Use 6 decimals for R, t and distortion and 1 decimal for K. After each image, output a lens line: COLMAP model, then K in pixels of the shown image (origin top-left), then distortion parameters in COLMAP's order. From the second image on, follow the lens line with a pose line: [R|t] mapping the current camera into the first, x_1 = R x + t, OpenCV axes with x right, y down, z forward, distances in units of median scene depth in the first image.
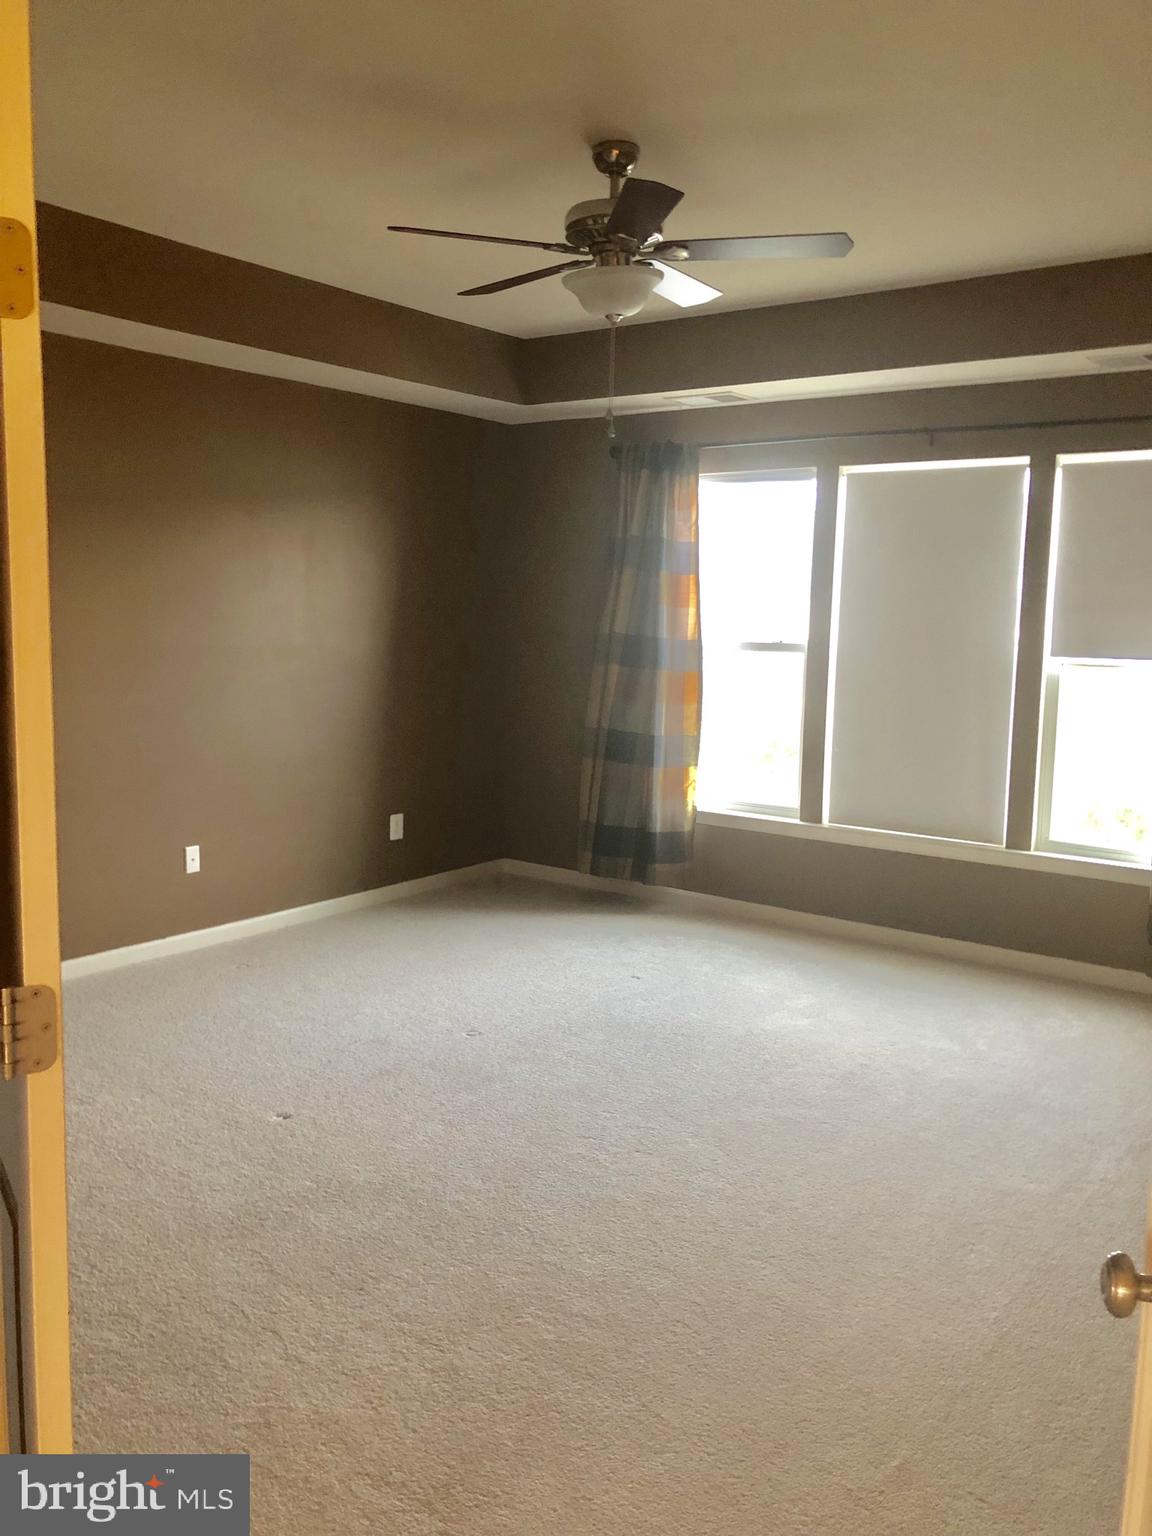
lens RADIAL K [[1308.5, 0, 576.0], [0, 1308.5, 768.0], [0, 0, 1]] dist [0.150240, -0.432398]
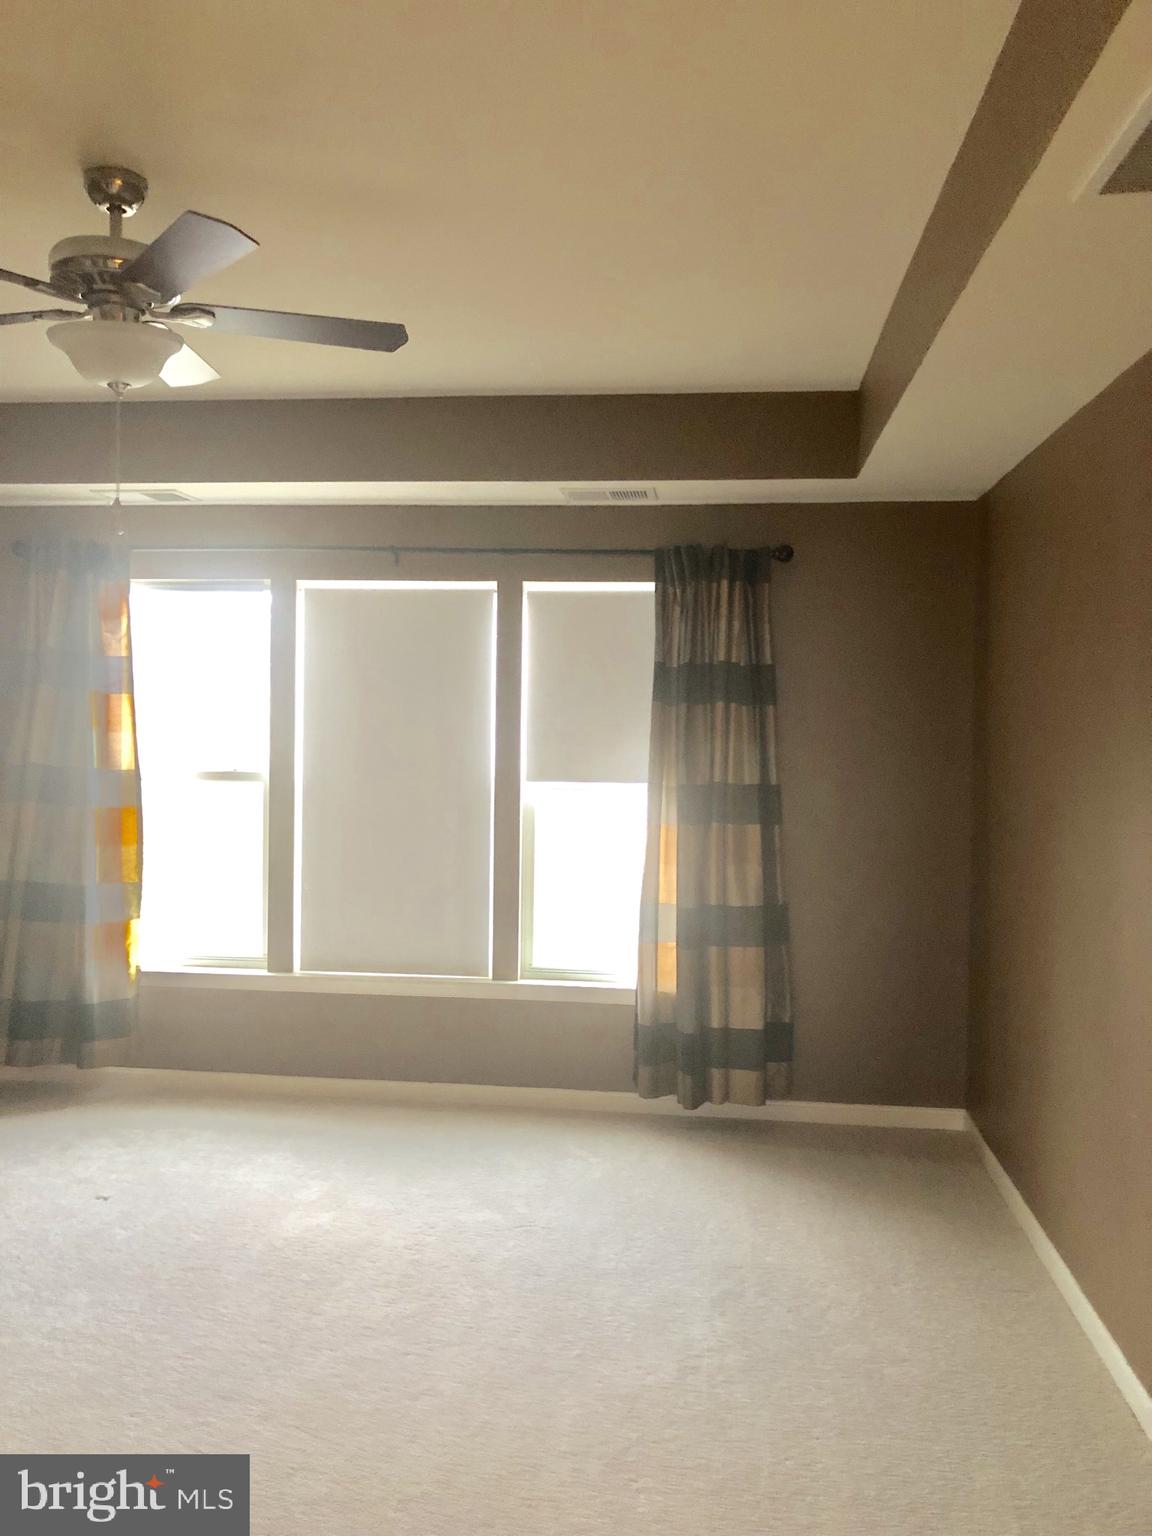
lens RADIAL K [[1265.1, 0, 576.0], [0, 1265.1, 768.0], [0, 0, 1]] dist [-0.001338, 0.006919]
pose [[0.857712, -0.024915, 0.513526, -0.091511], [0.061954, 0.996555, -0.055129, -0.039105], [-0.510384, 0.079100, 0.856301, 0.164595]]
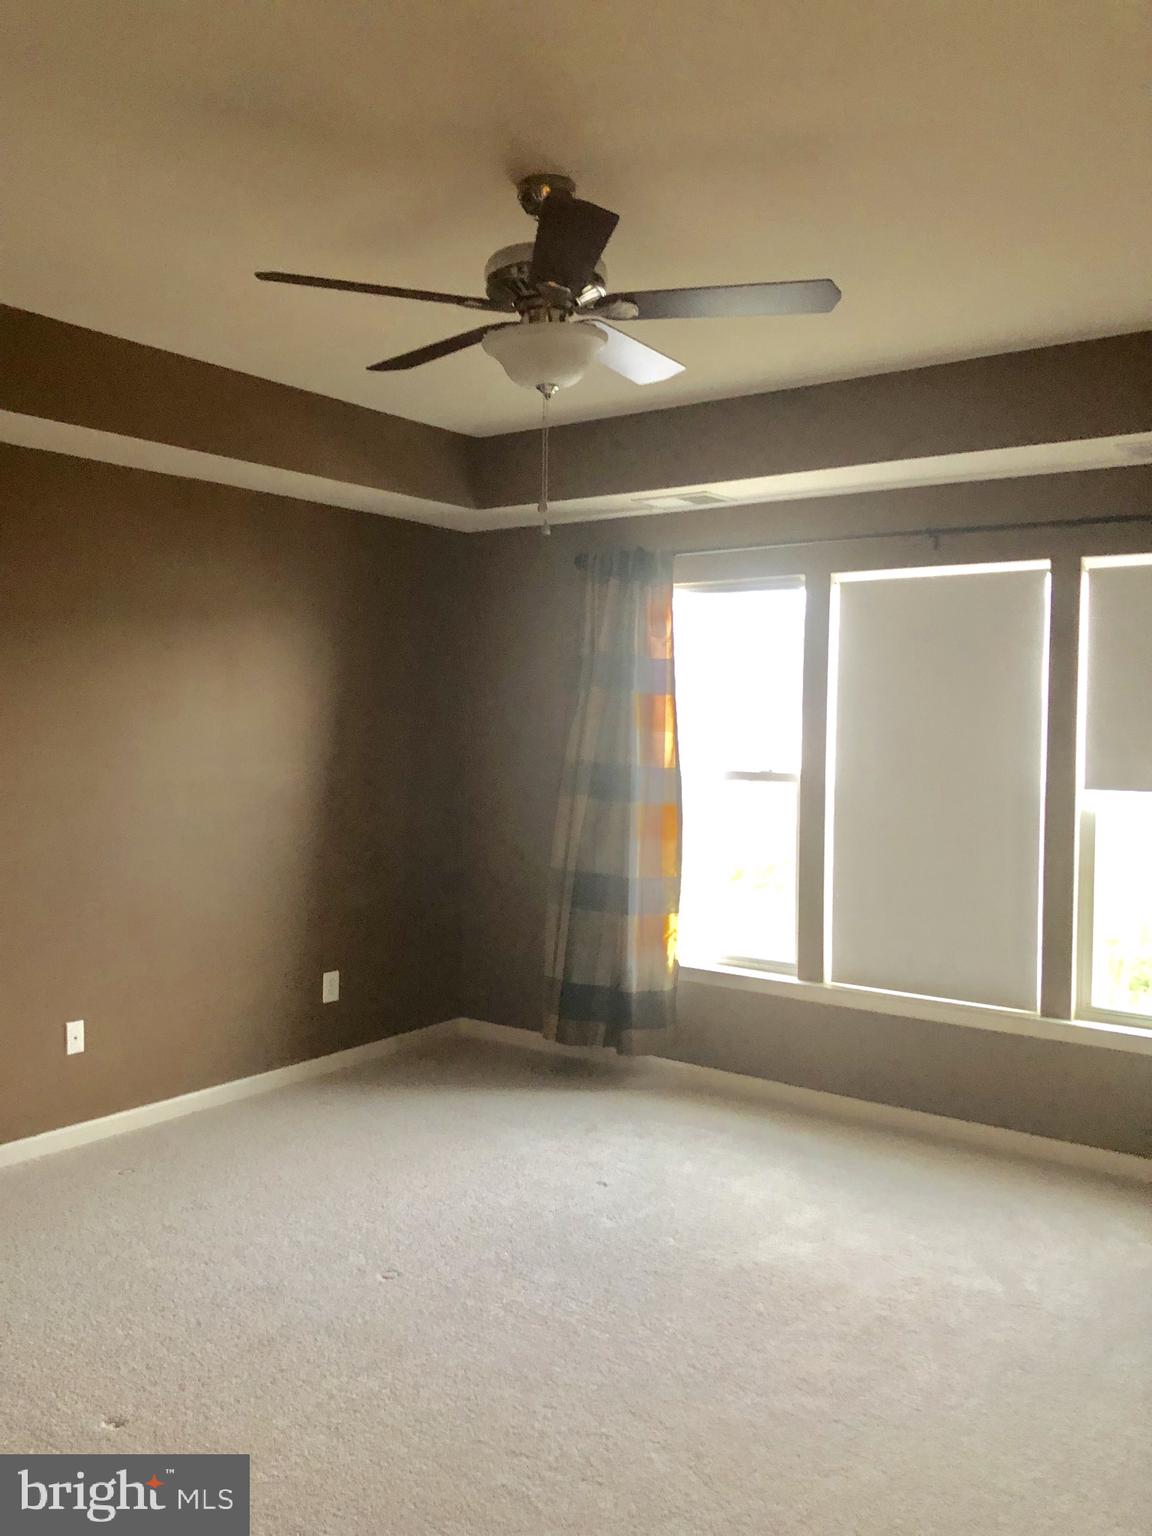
lens RADIAL K [[1262.9, 0, 591.6], [0, 1262.9, 751.0], [0, 0, 1]] dist [0.068893, -0.115397]
pose [[0.999952, -0.007974, 0.005720, 0.034804], [0.008481, 0.995447, -0.094937, -0.032559], [-0.004937, 0.094981, 0.995467, 0.175648]]
